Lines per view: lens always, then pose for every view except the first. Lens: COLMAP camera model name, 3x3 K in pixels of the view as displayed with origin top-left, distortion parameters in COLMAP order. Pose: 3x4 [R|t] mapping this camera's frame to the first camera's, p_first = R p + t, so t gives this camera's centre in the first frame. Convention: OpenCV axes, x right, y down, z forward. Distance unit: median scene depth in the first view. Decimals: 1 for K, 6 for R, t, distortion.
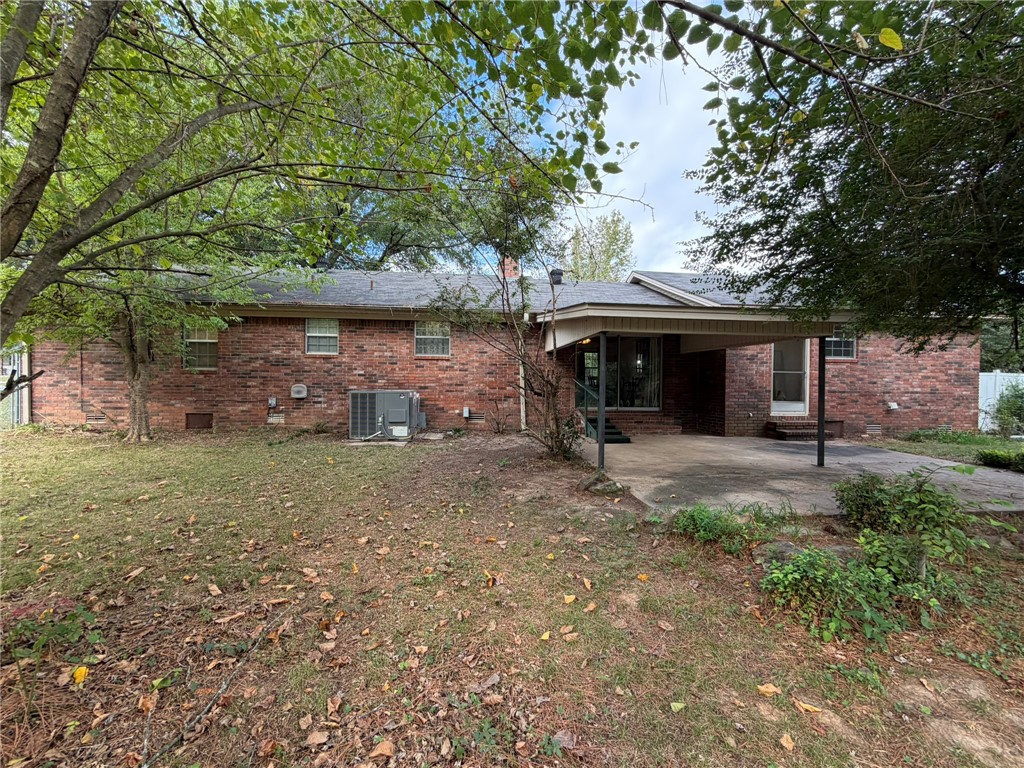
lens RADIAL K [[407.9, 0, 511.9], [0, 407.9, 385.5], [0, 0, 1]] dist [0.001424, -0.000041]
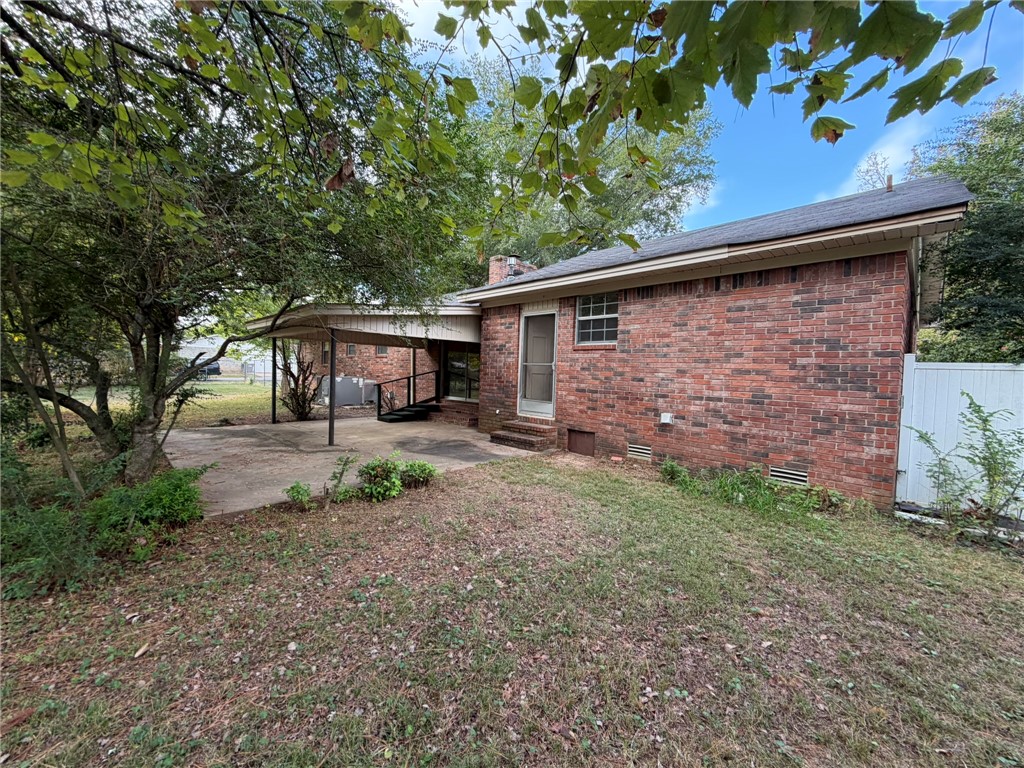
lens RADIAL K [[407.9, 0, 511.7], [0, 407.9, 385.3], [0, 0, 1]] dist [0.001424, -0.000041]
pose [[0.631407, 0.032165, -0.774784, 1.252023], [-0.032819, 0.999353, 0.014742, -0.000605], [0.774757, 0.016120, 0.632054, 0.440834]]
